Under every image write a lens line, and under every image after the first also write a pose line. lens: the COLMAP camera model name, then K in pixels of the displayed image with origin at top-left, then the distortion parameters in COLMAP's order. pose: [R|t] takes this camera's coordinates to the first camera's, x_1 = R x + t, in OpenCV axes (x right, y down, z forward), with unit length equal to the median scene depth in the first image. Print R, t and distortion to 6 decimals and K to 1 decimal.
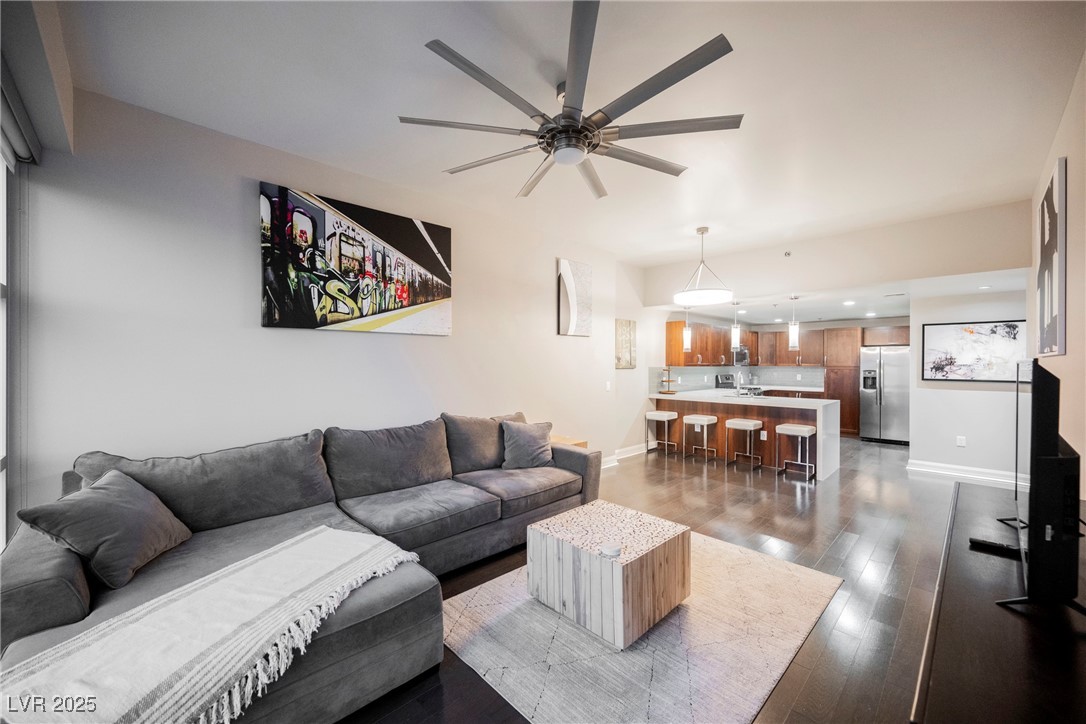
lens RADIAL K [[423.7, 0, 542.9], [0, 423.7, 363.9], [0, 0, 1]] dist [-0.000159, -0.000341]
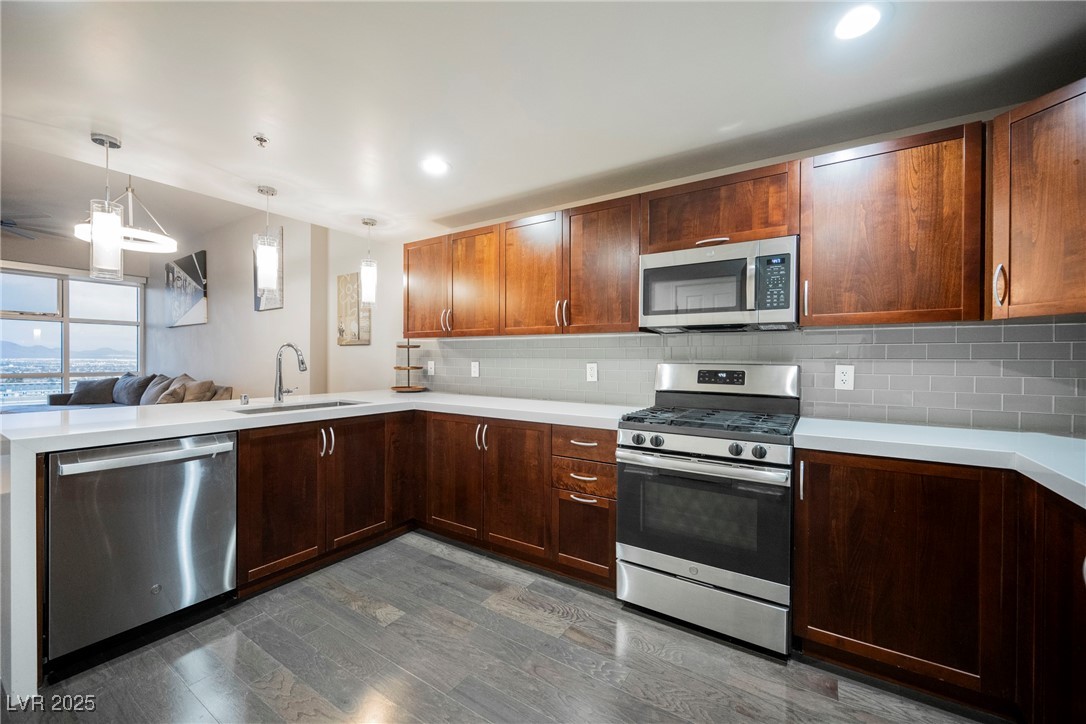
lens RADIAL K [[423.7, 0, 540.2], [0, 423.7, 360.6], [0, 0, 1]] dist [-0.000159, -0.000341]
pose [[0.217858, -0.000291, -0.975980, 0.883725], [-0.010450, 0.999942, -0.002631, 0.032889], [0.975925, 0.010773, 0.217842, 1.093503]]
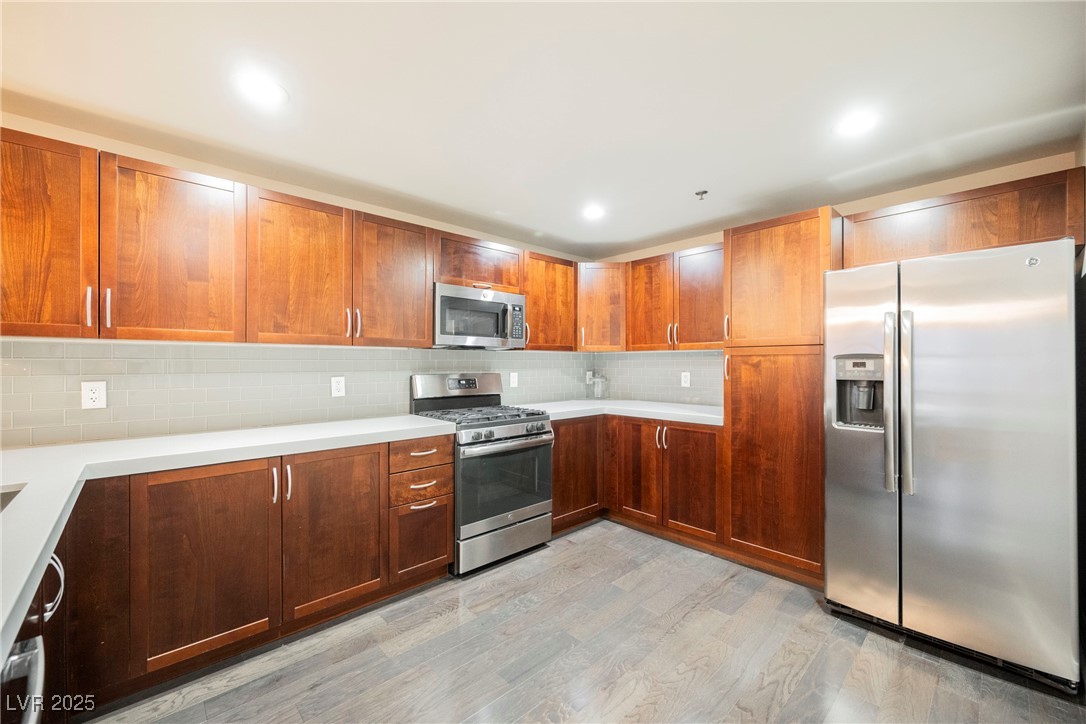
lens RADIAL K [[423.7, 0, 548.5], [0, 423.7, 359.4], [0, 0, 1]] dist [-0.000159, -0.000341]
pose [[0.999538, -0.005353, -0.029904, 0.679520], [0.004929, 0.999887, -0.014229, 0.024277], [0.029977, 0.014075, 0.999451, 0.846759]]
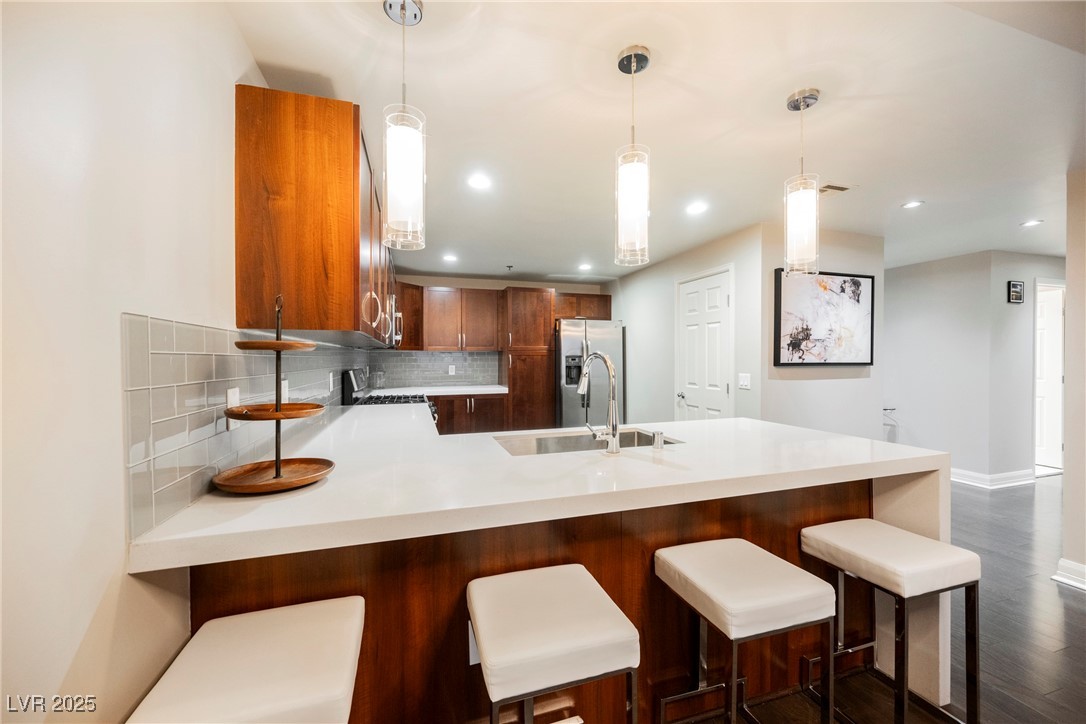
lens RADIAL K [[423.7, 0, 545.0], [0, 423.7, 363.7], [0, 0, 1]] dist [-0.000159, -0.000341]
pose [[0.460746, -0.015085, 0.887404, 0.202474], [0.007321, 0.999886, 0.013197, 0.021340], [-0.887502, 0.000416, 0.460804, 0.855938]]
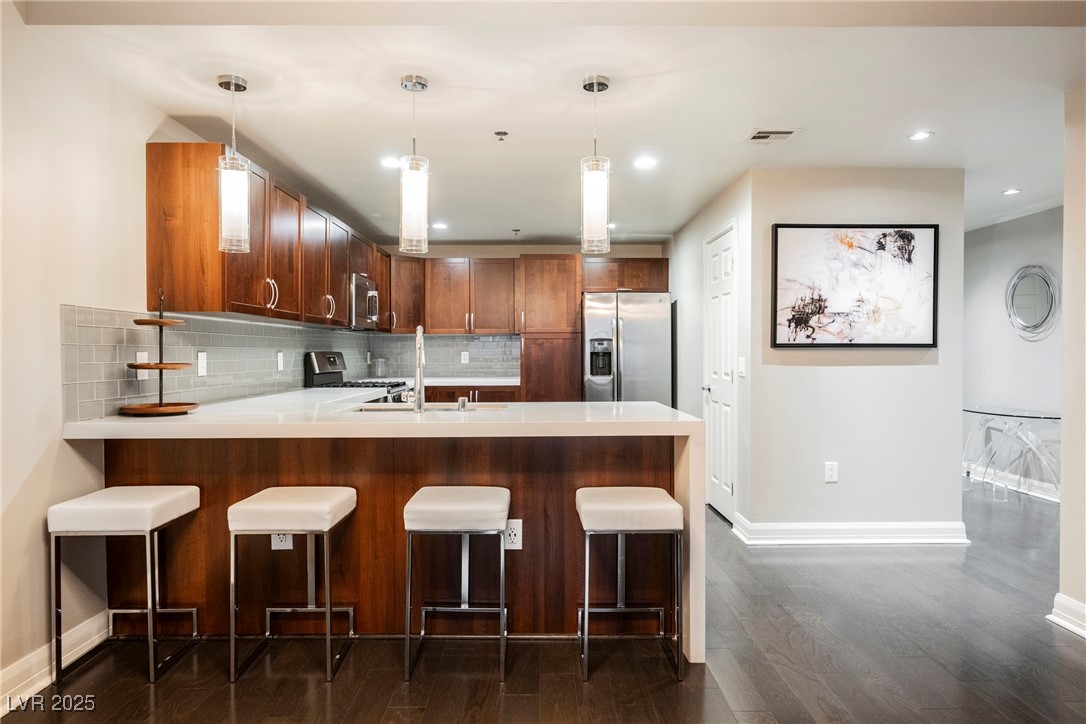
lens RADIAL K [[660.2, 0, 541.6], [0, 660.2, 362.9], [0, 0, 1]] dist [-0.004991, 0.005067]
pose [[0.697776, -0.016304, 0.716130, 0.178385], [0.006555, 0.999844, 0.016376, 0.035395], [-0.716286, -0.006733, 0.697774, 0.575562]]
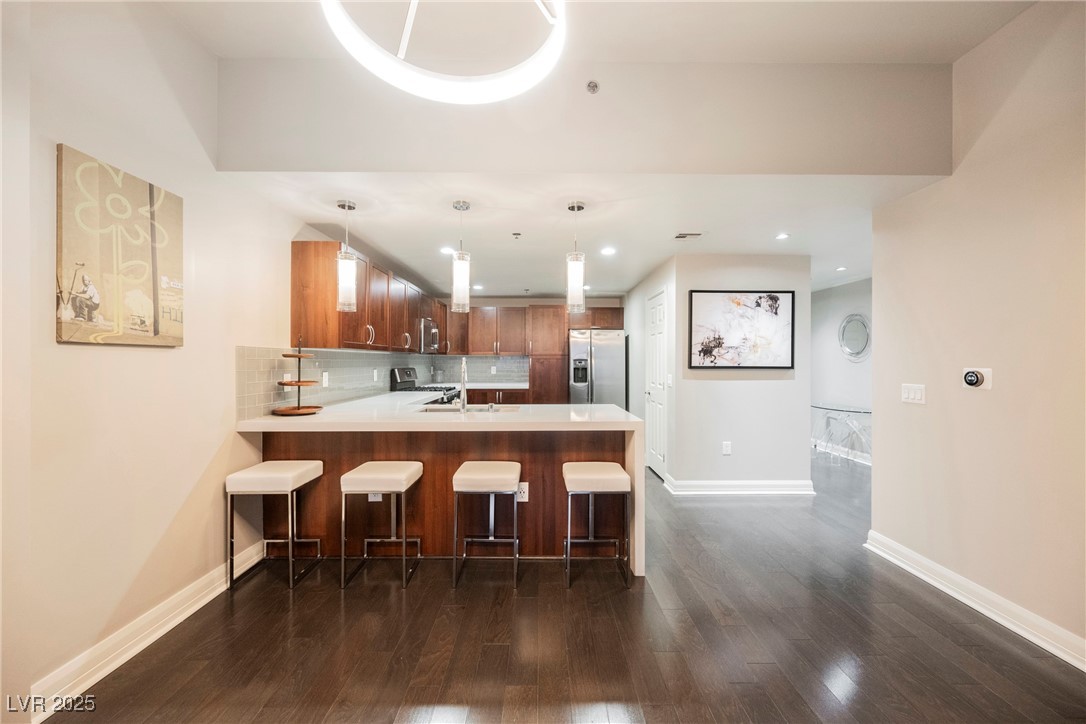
lens RADIAL K [[423.7, 0, 543.8], [0, 423.7, 362.1], [0, 0, 1]] dist [-0.000159, -0.000341]
pose [[0.697166, -0.003810, 0.716900, 0.176849], [0.002951, 0.999993, 0.002445, 0.021158], [-0.716904, 0.000411, 0.697172, 0.570964]]
